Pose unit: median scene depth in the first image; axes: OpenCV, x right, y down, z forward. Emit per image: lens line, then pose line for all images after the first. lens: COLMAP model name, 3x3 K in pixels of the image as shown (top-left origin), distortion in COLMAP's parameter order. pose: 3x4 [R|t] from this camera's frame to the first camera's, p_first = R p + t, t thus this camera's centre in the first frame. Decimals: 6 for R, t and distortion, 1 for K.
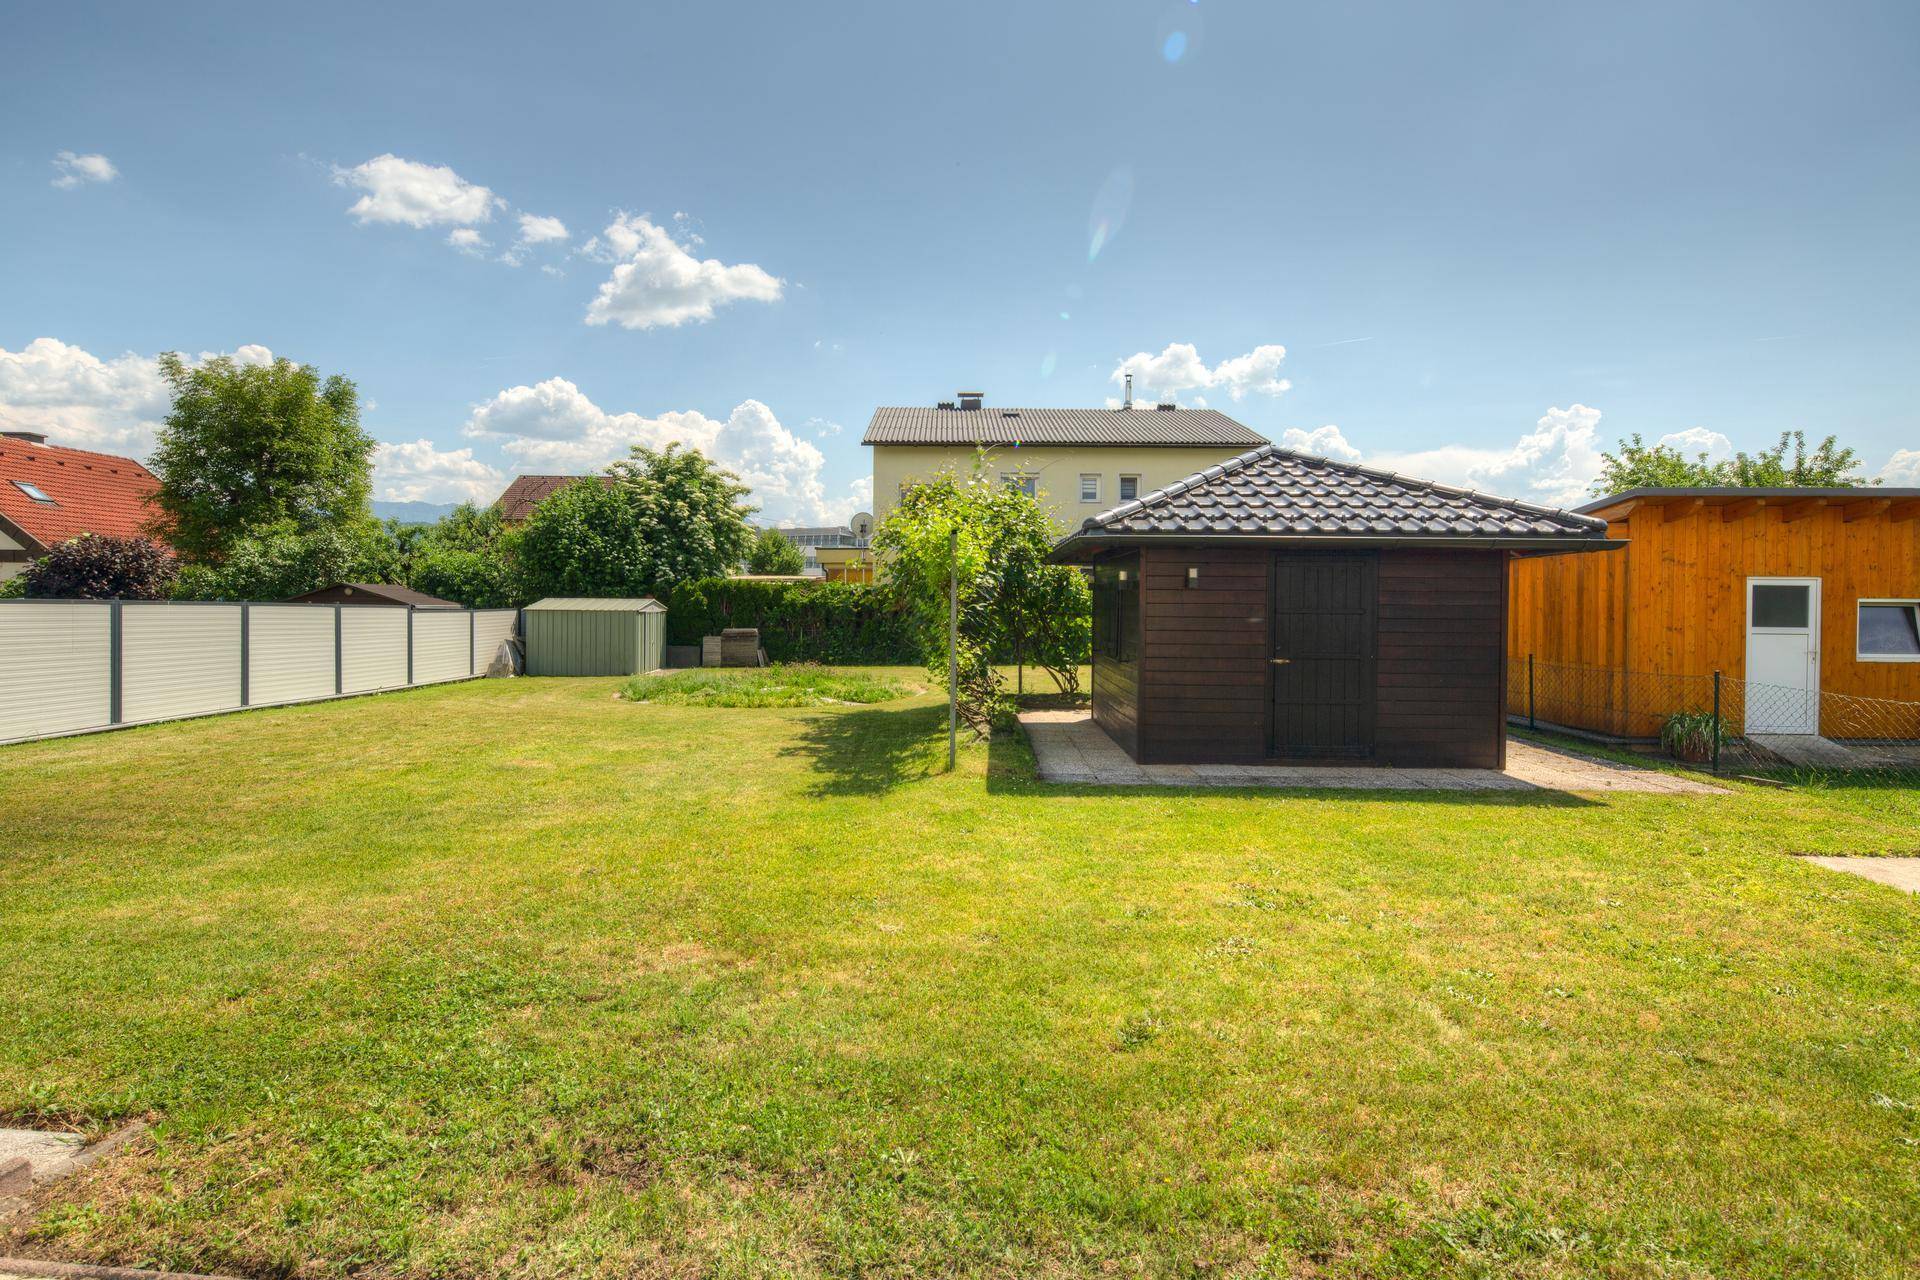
lens RADIAL K [[932.6, 0, 954.0], [0, 932.6, 606.0], [0, 0, 1]] dist [0.007444, -0.005722]
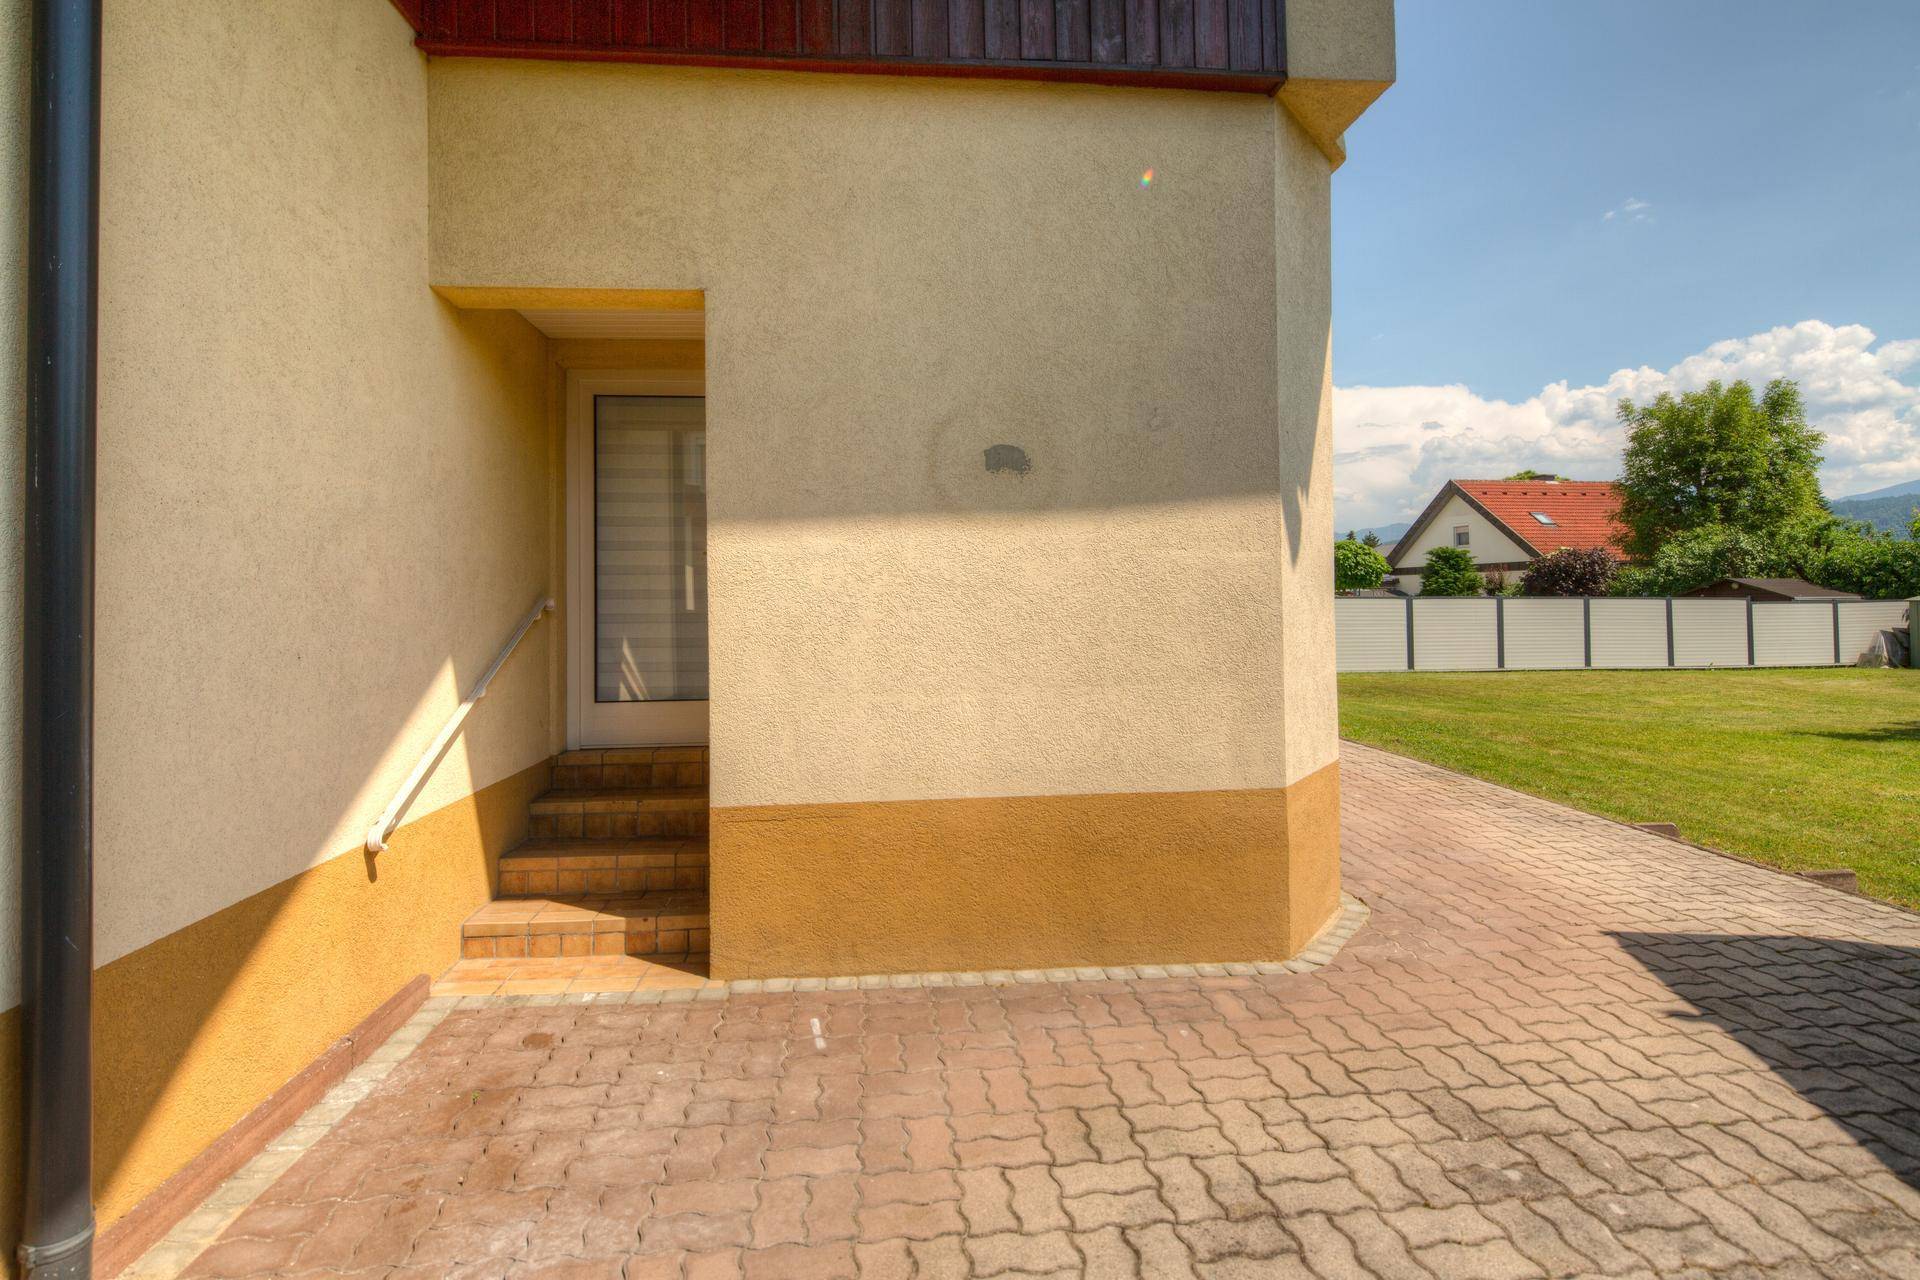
lens RADIAL K [[932.6, 0, 928.3], [0, 932.6, 580.7], [0, 0, 1]] dist [0.007444, -0.005722]
pose [[0.151937, -0.028195, -0.987988, 0.307154], [0.007303, 0.999598, -0.027403, 0.001969], [0.988363, -0.003052, 0.152082, -0.143199]]
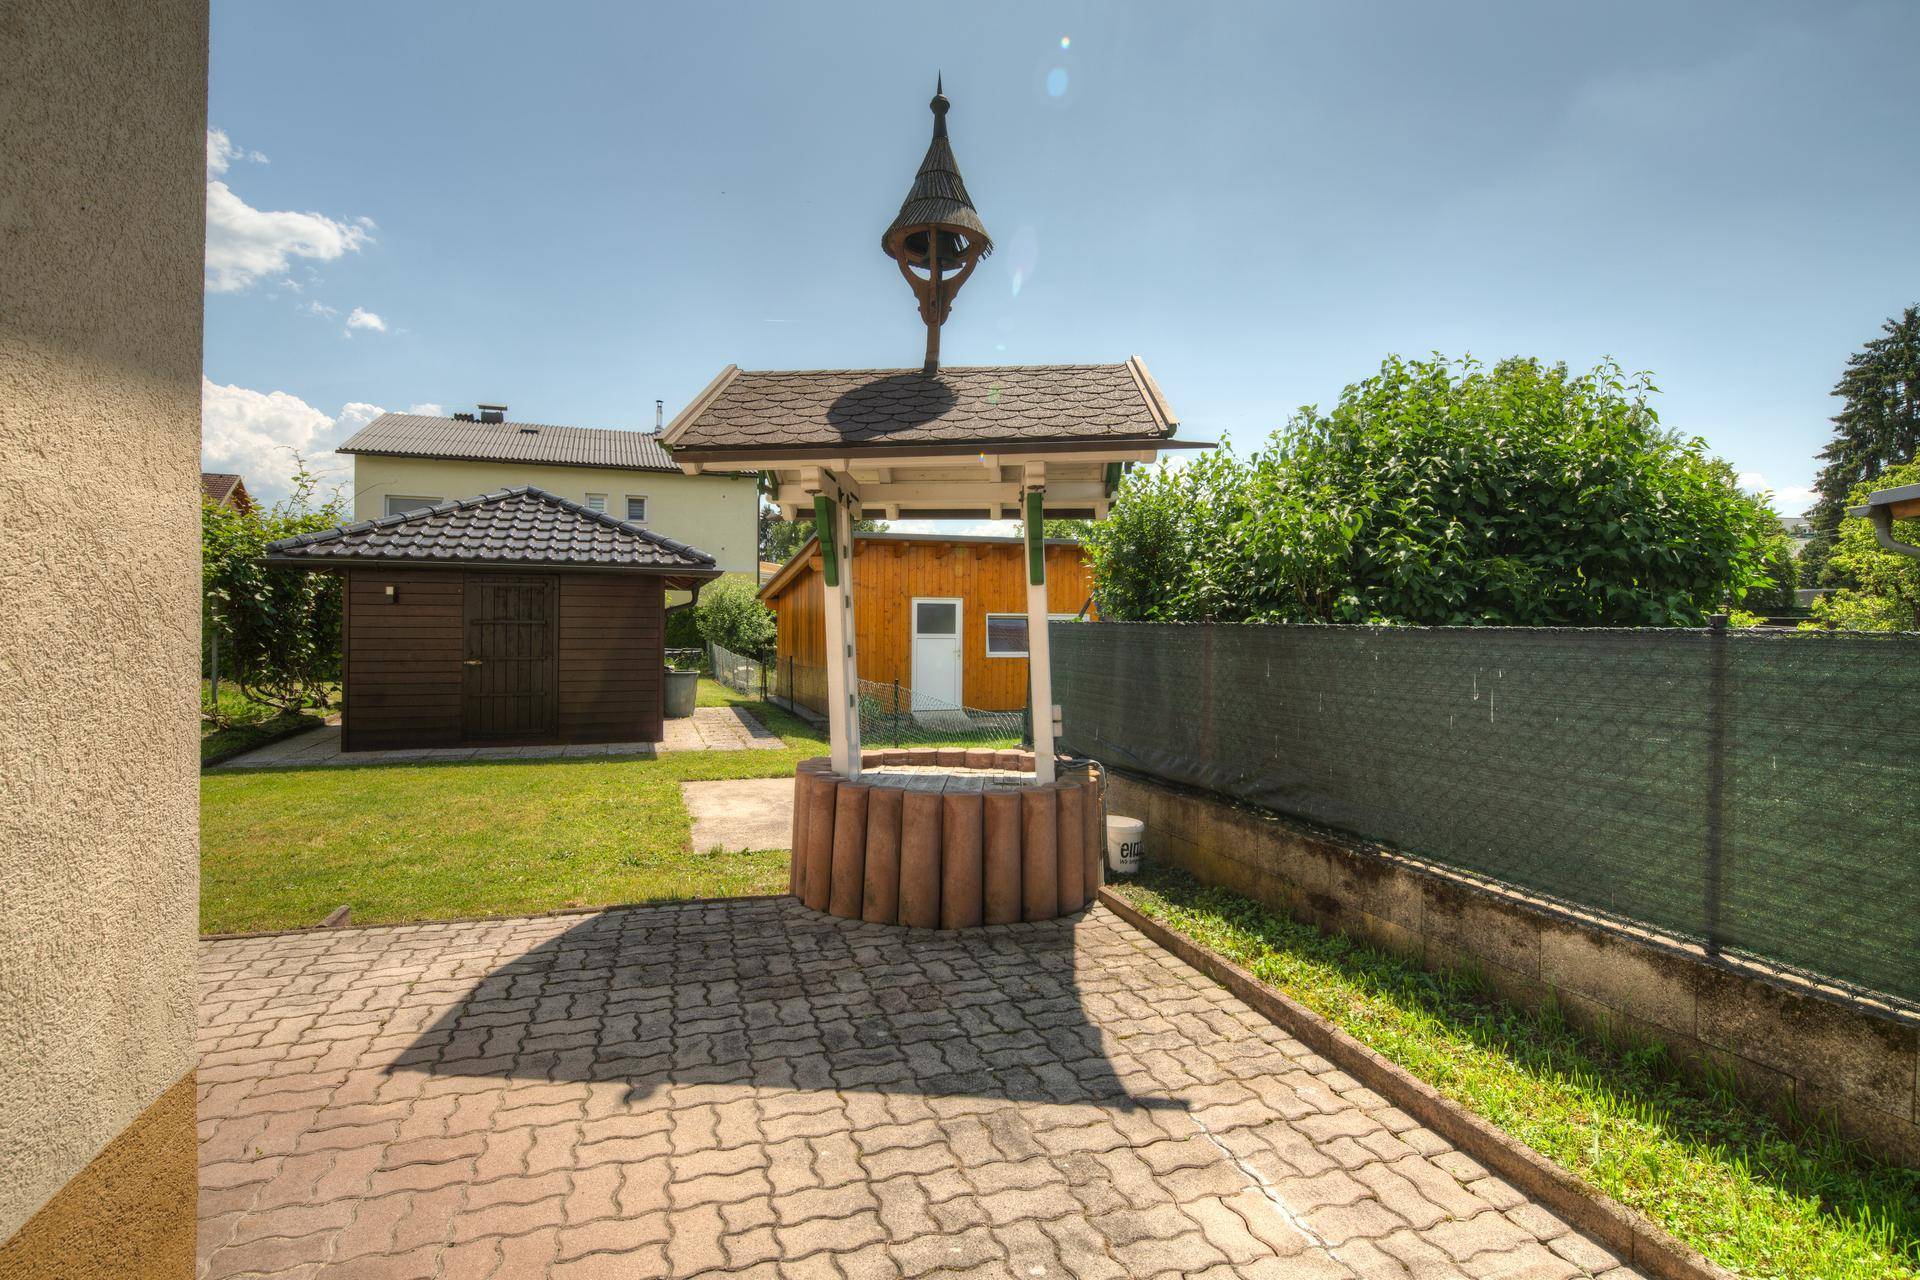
lens RADIAL K [[932.6, 0, 963.7], [0, 932.6, 596.7], [0, 0, 1]] dist [0.007444, -0.005722]
pose [[0.937389, 0.008427, 0.348183, 0.193588], [0.000696, 0.999660, -0.026068, 0.001784], [-0.348285, 0.024678, 0.937064, -0.142549]]
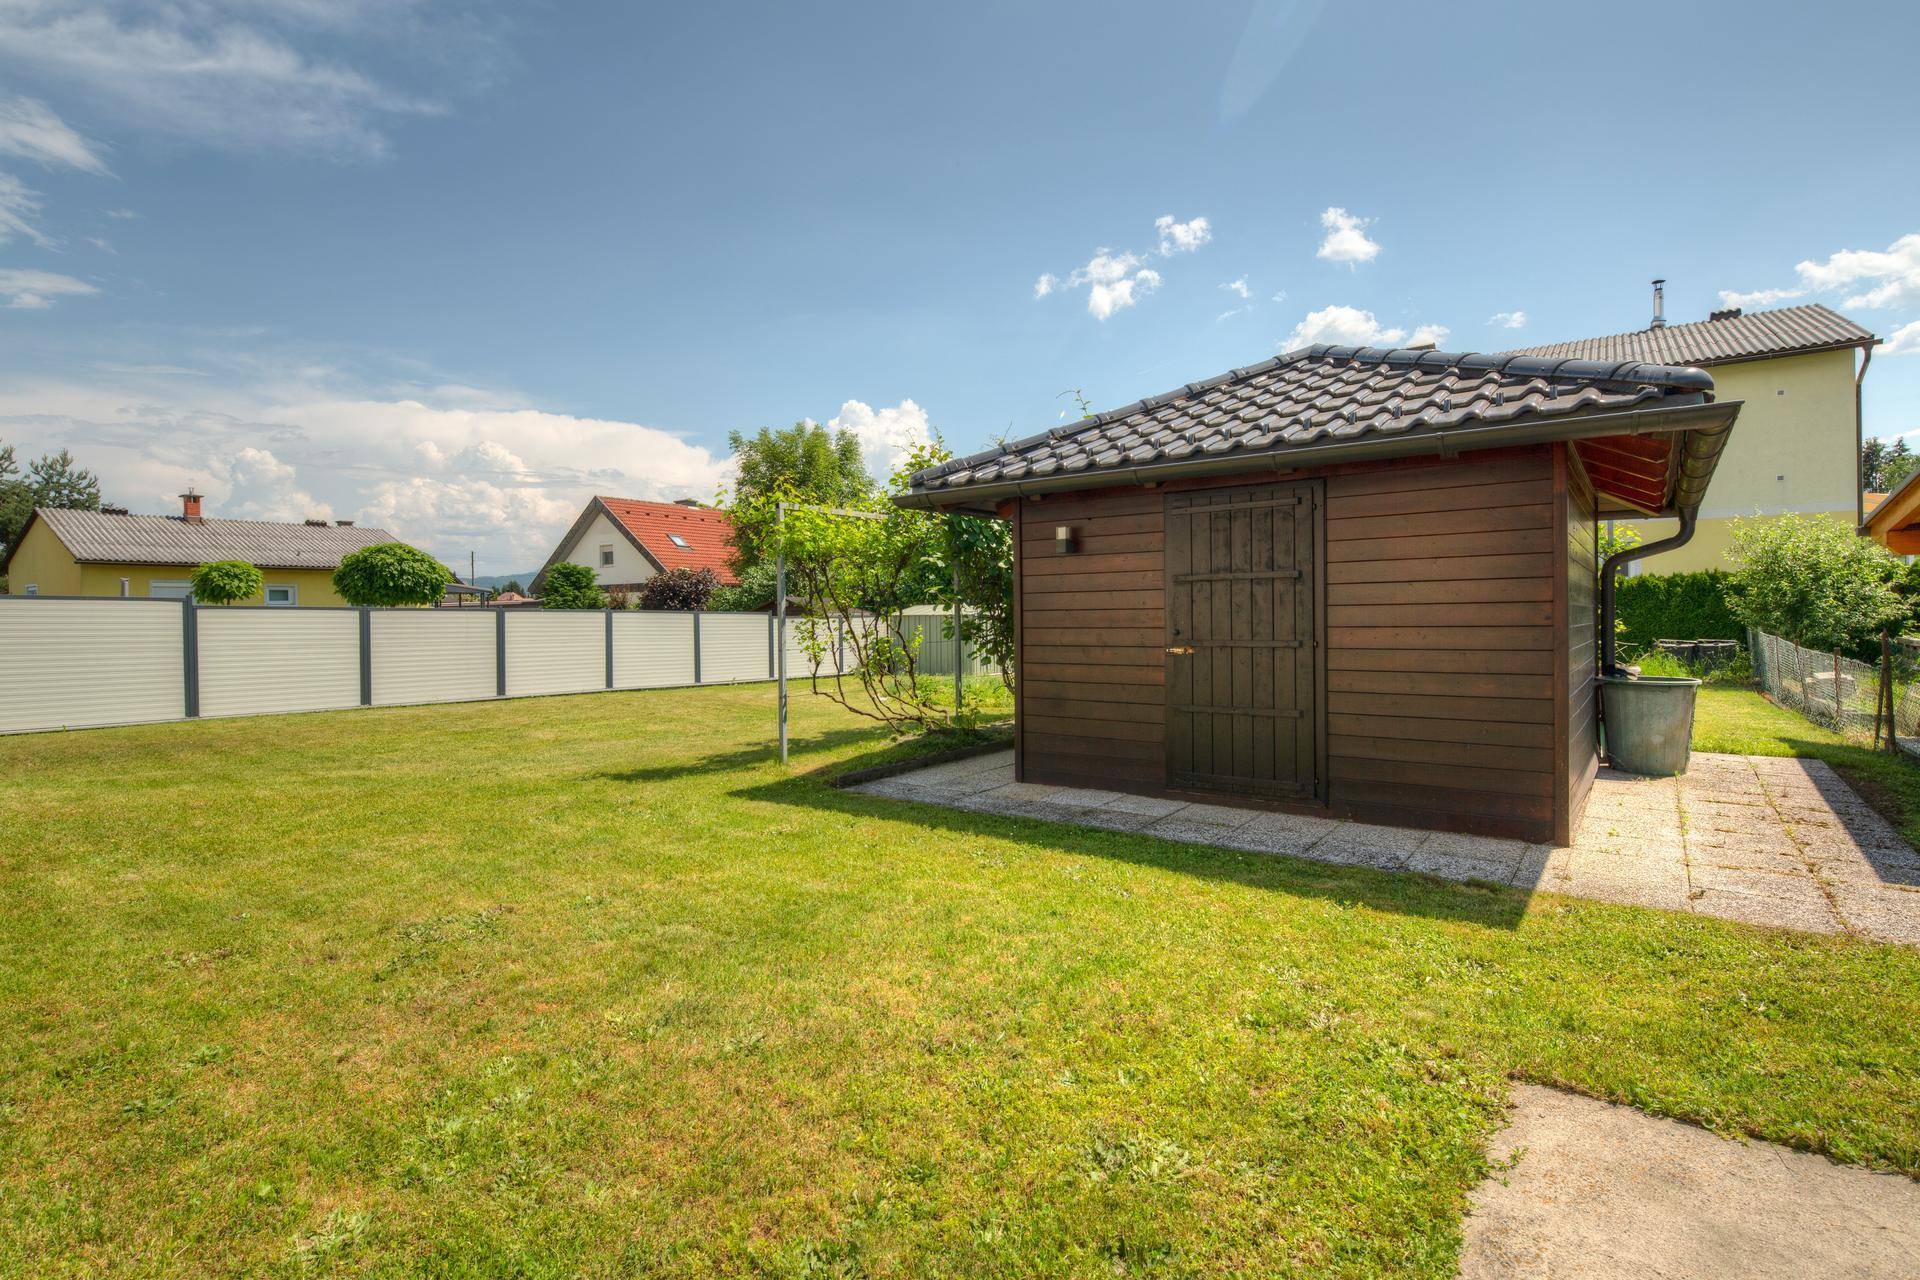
lens RADIAL K [[932.6, 0, 953.1], [0, 932.6, 620.8], [0, 0, 1]] dist [0.007444, -0.005722]
pose [[0.808016, -0.015122, -0.588967, 0.228704], [0.015495, 0.999870, -0.004414, 0.014005], [0.588957, -0.005560, 0.808145, 0.126356]]
